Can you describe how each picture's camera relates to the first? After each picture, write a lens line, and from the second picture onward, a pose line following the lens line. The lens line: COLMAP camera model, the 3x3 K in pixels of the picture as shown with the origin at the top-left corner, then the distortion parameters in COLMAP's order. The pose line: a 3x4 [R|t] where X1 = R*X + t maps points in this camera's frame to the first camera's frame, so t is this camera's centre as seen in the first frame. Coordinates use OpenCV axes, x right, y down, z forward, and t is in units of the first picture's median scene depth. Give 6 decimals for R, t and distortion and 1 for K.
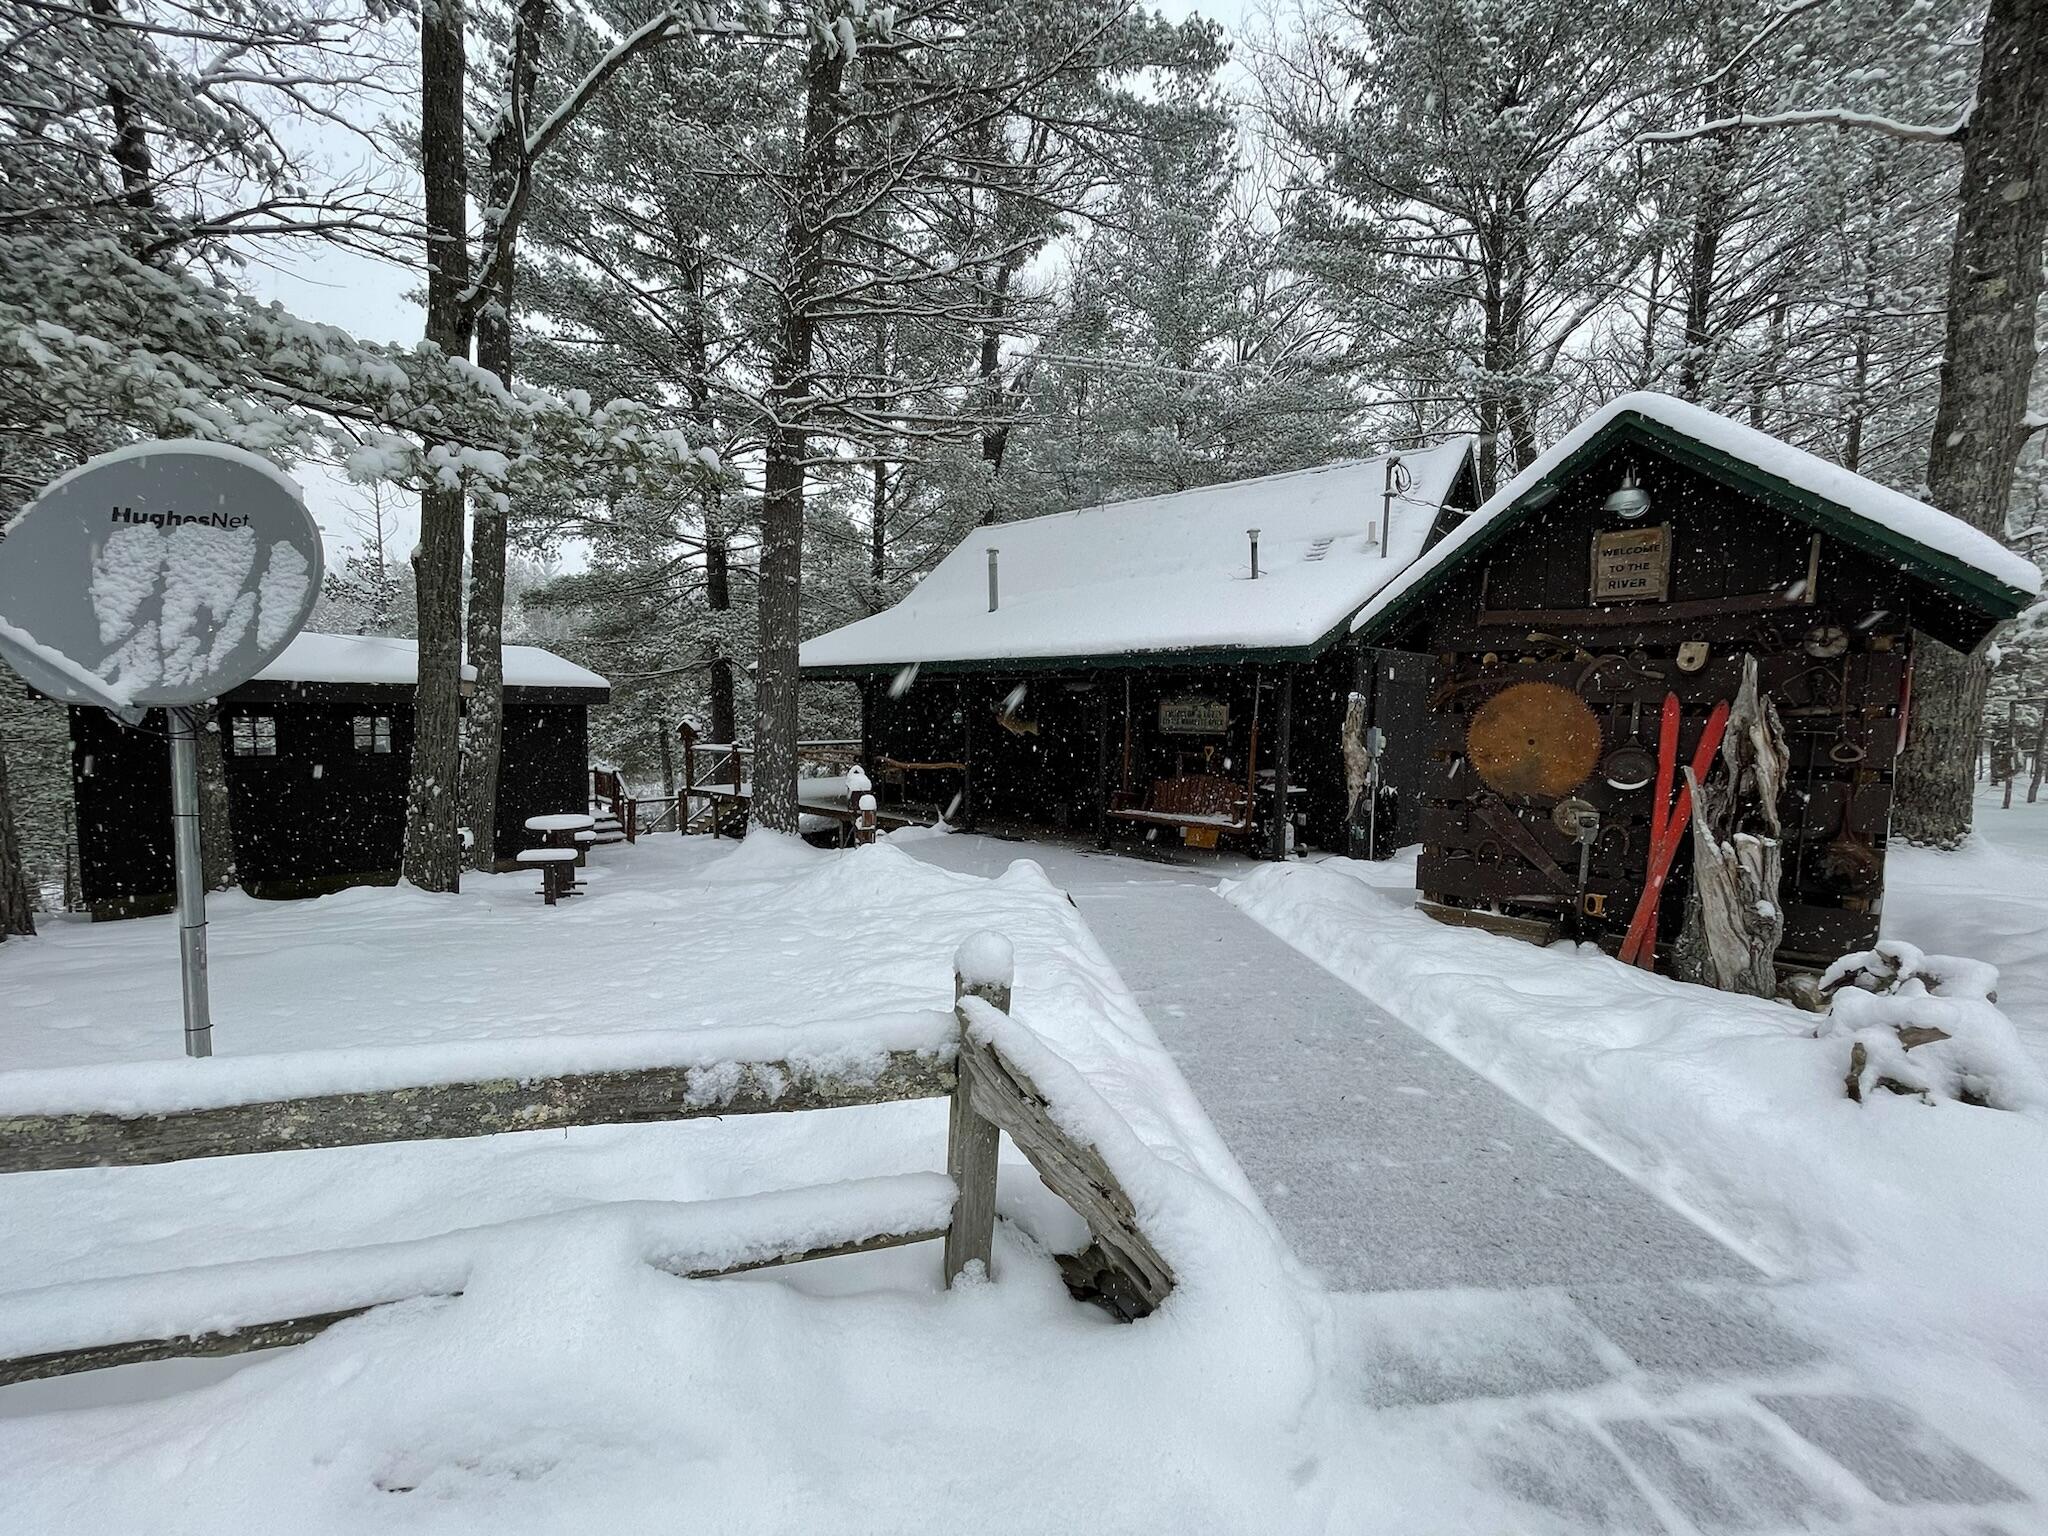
lens RADIAL K [[820.6, 0, 1015.6], [0, 820.6, 770.2], [0, 0, 1]] dist [-0.002211, 0.000440]
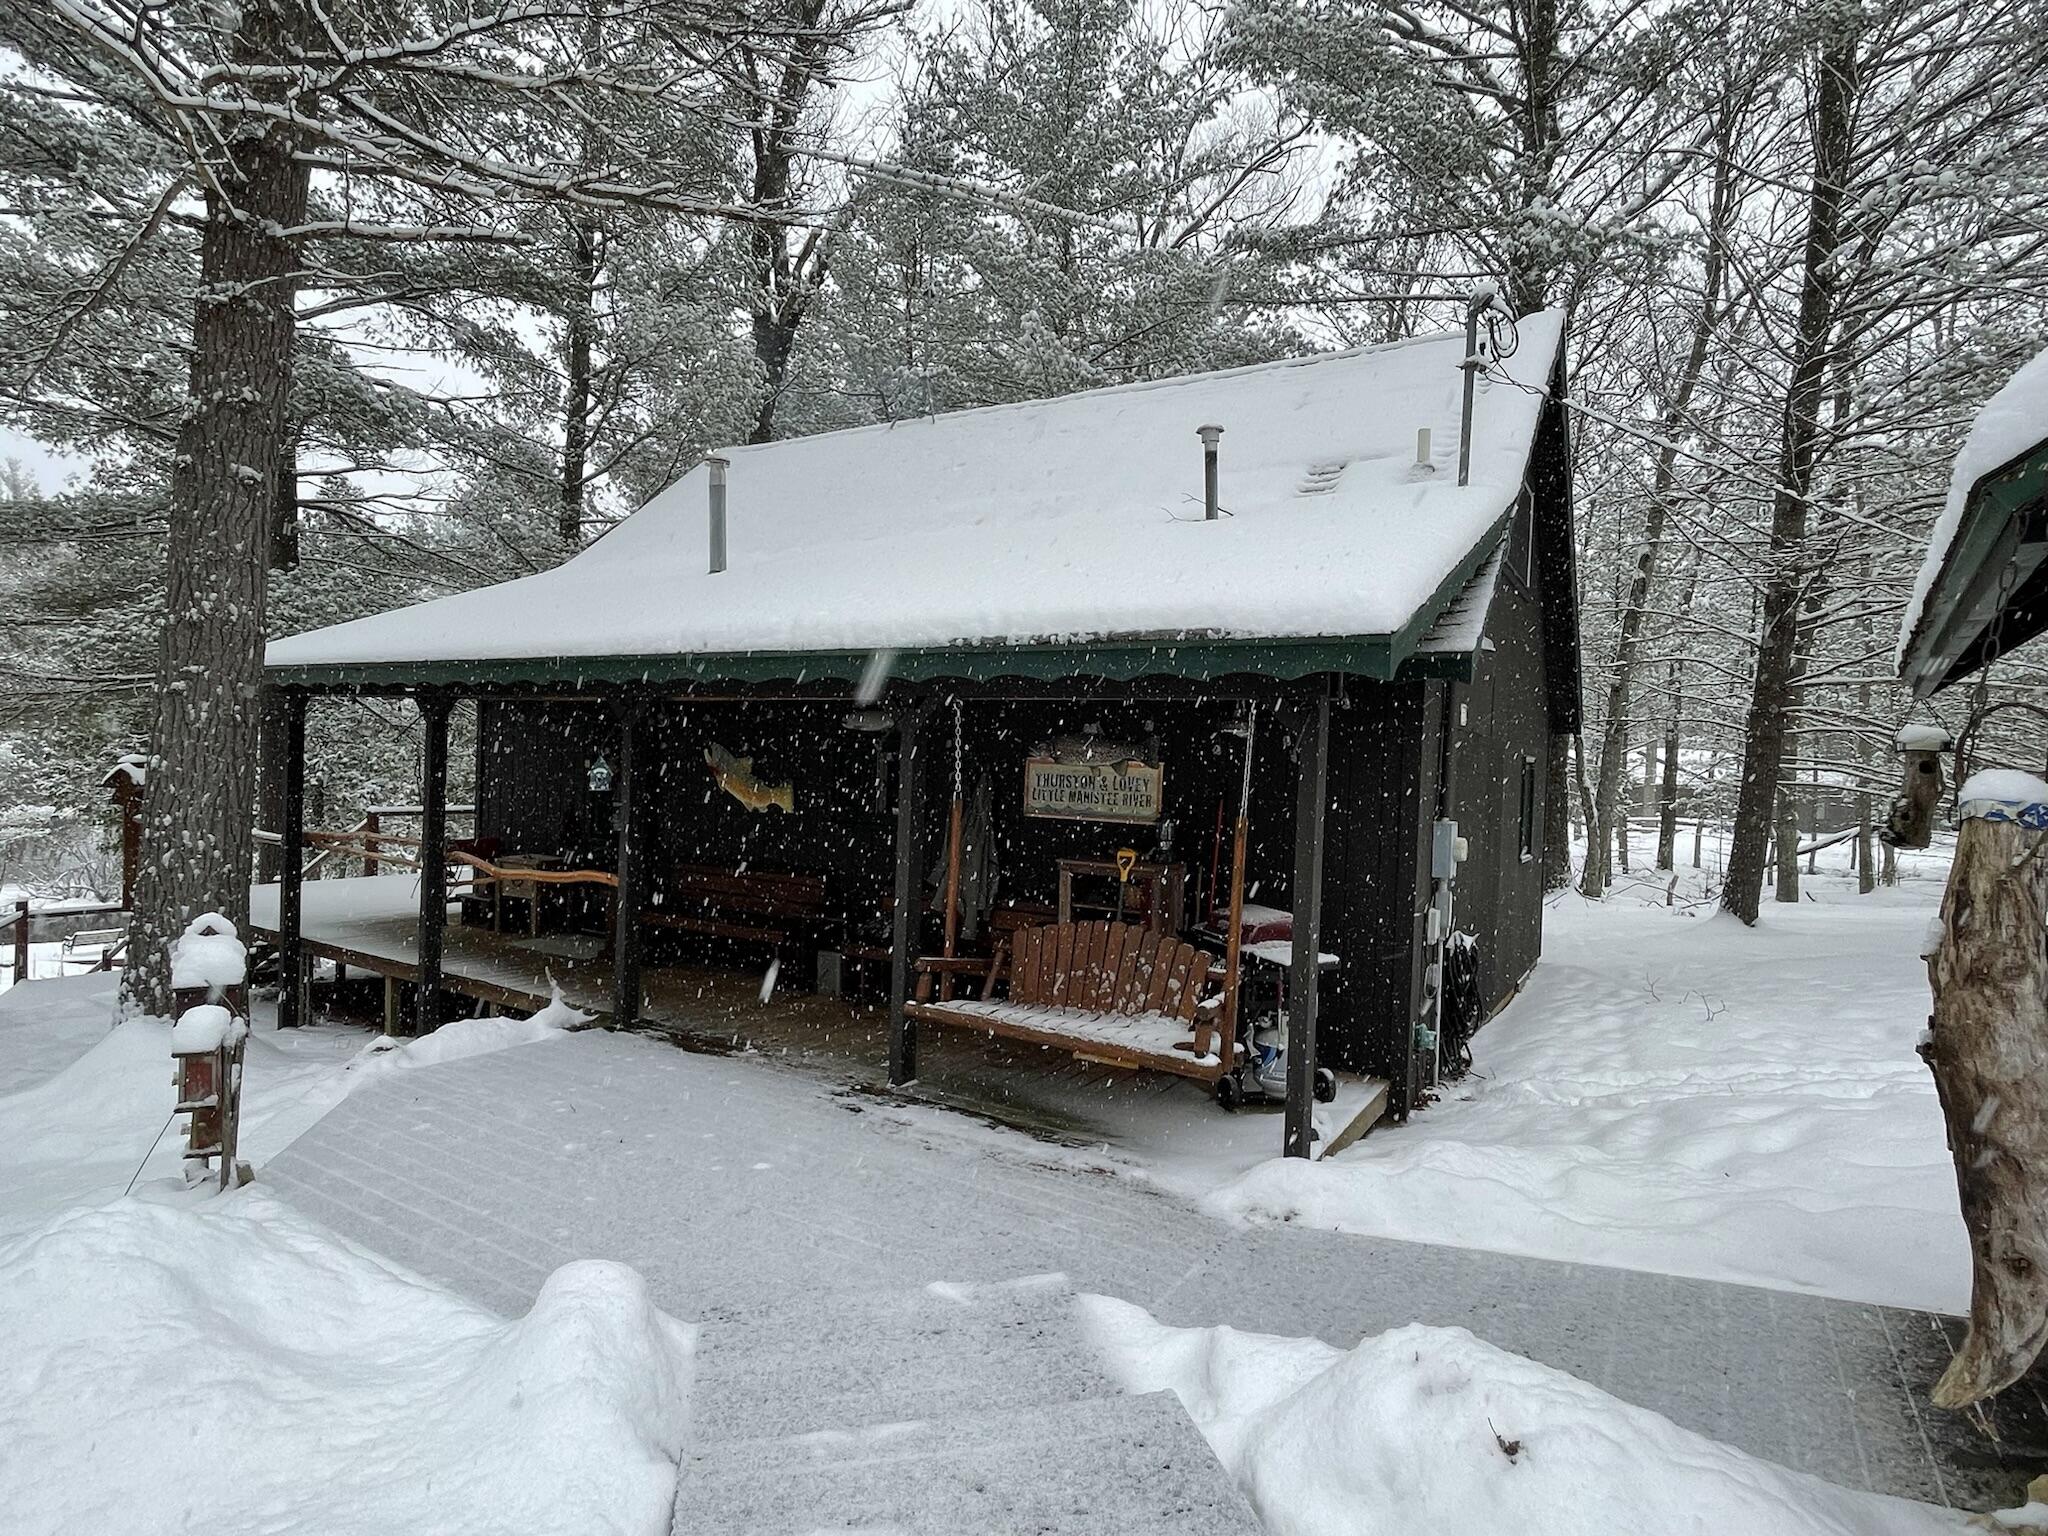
lens RADIAL K [[1133.9, 0, 1012.6], [0, 1133.9, 775.2], [0, 0, 1]] dist [0.002008, 0.000050]
pose [[0.986174, 0.022921, 0.164123, 0.070851], [-0.013455, 0.998193, -0.058557, -0.040610], [-0.165169, 0.055539, 0.984700, 0.418877]]
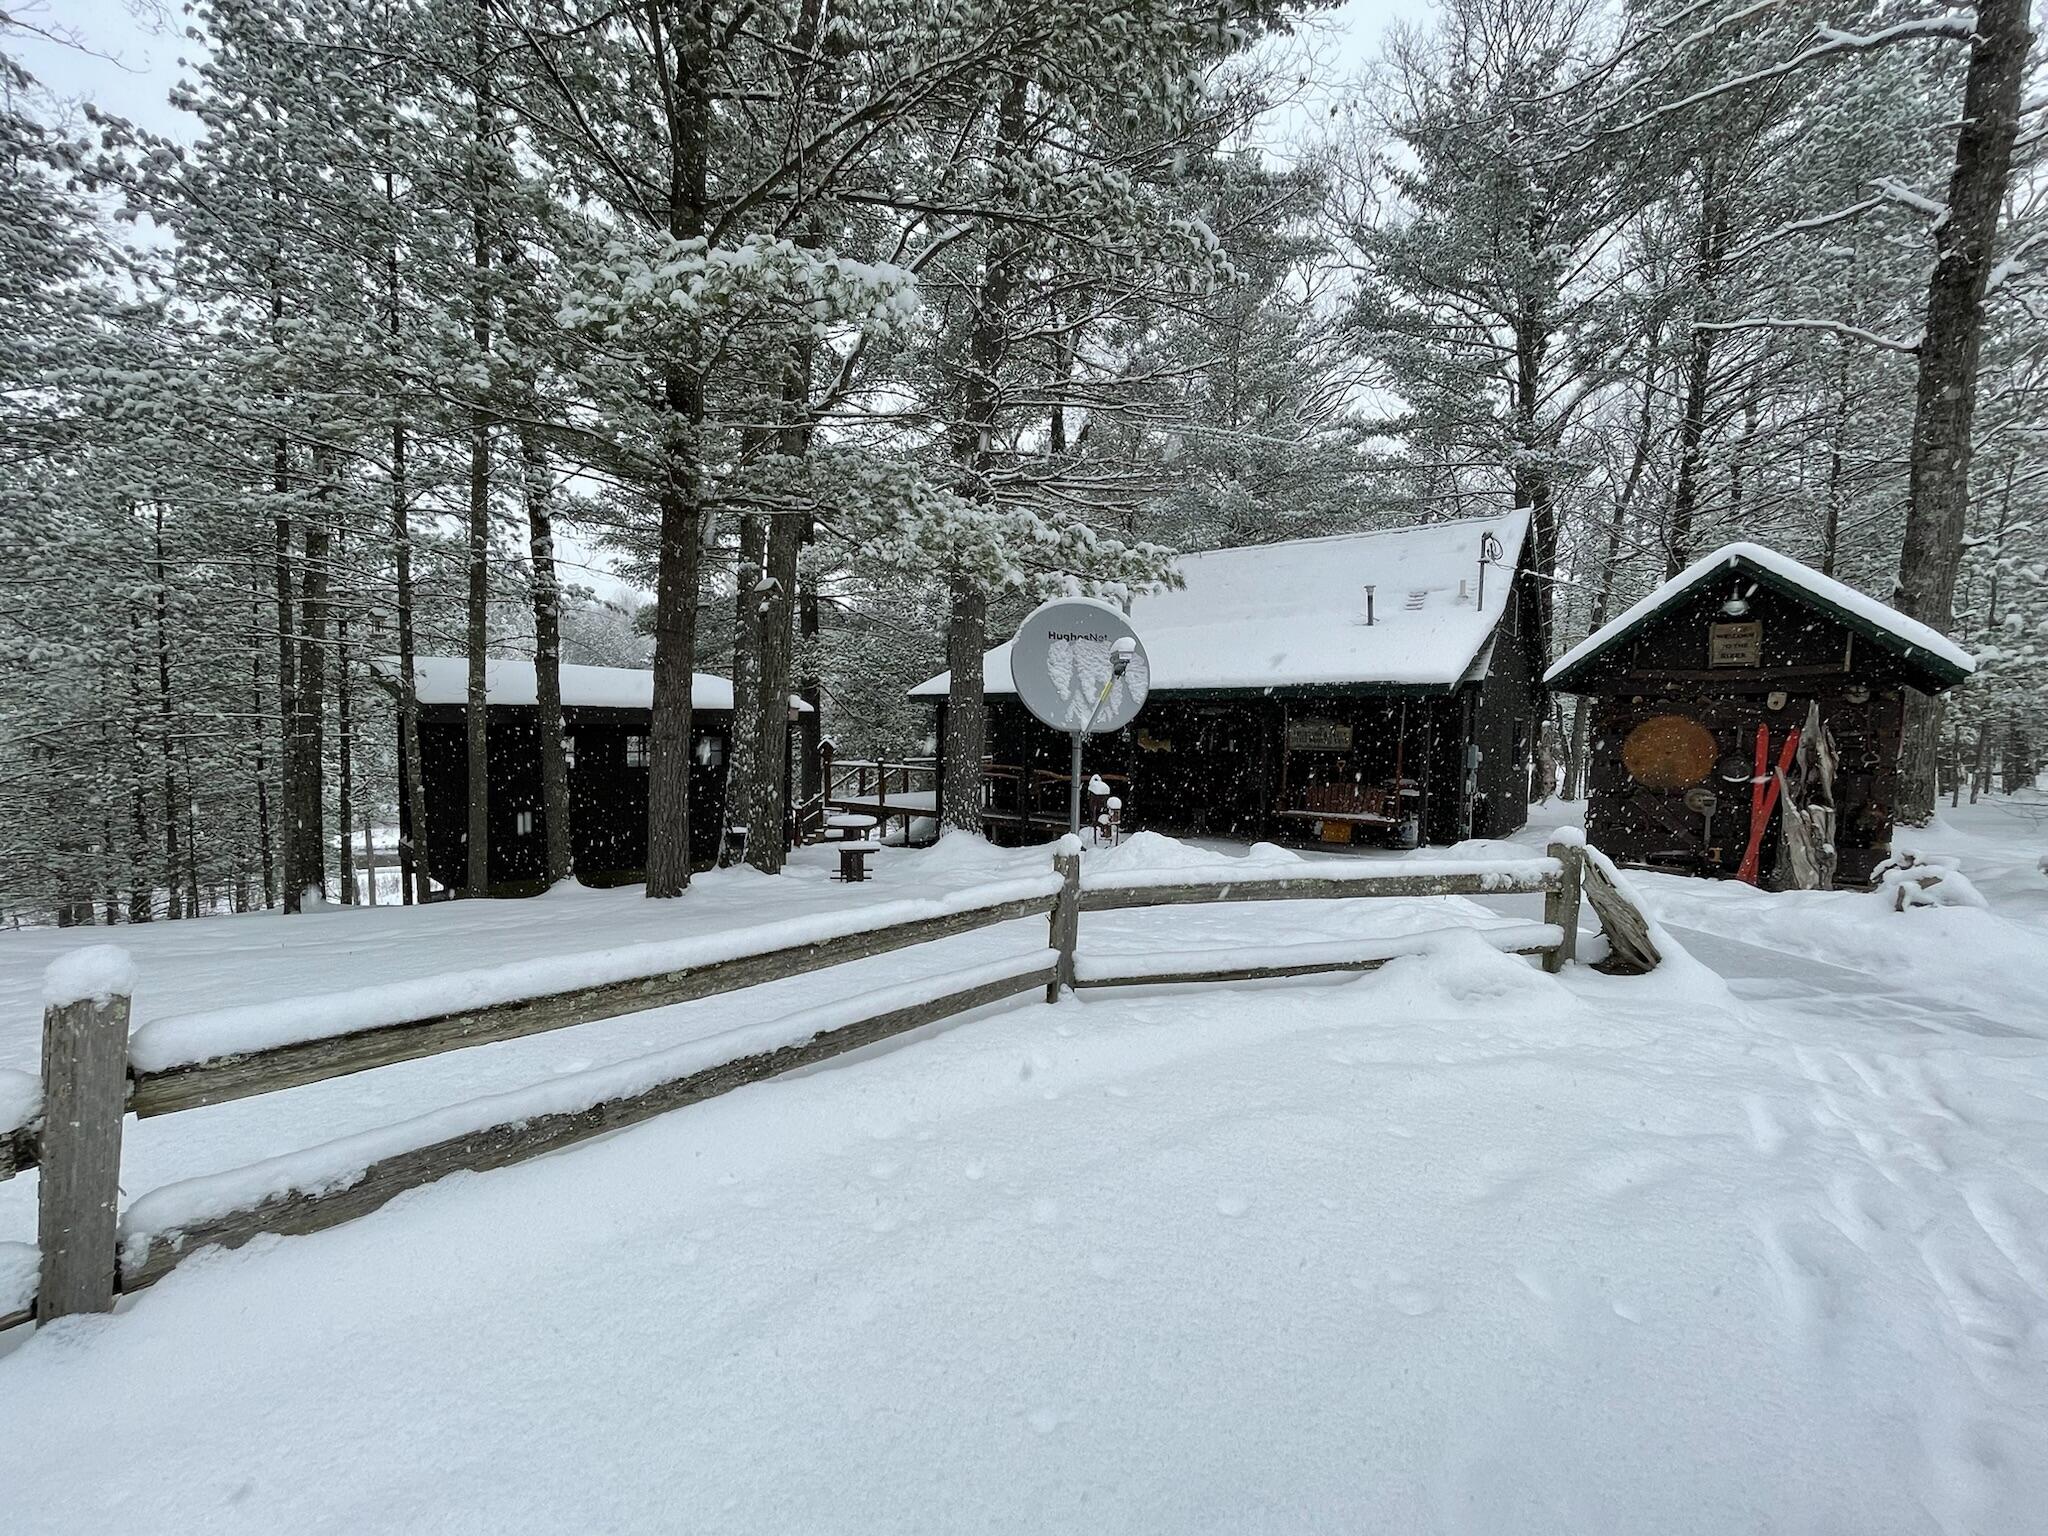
lens RADIAL K [[820.6, 0, 1031.6], [0, 820.6, 771.2], [0, 0, 1]] dist [-0.002211, 0.000440]
pose [[0.999273, -0.002114, 0.038060, -0.338454], [0.002918, 0.999774, -0.021060, 0.015569], [-0.038006, 0.021156, 0.999054, -0.271814]]
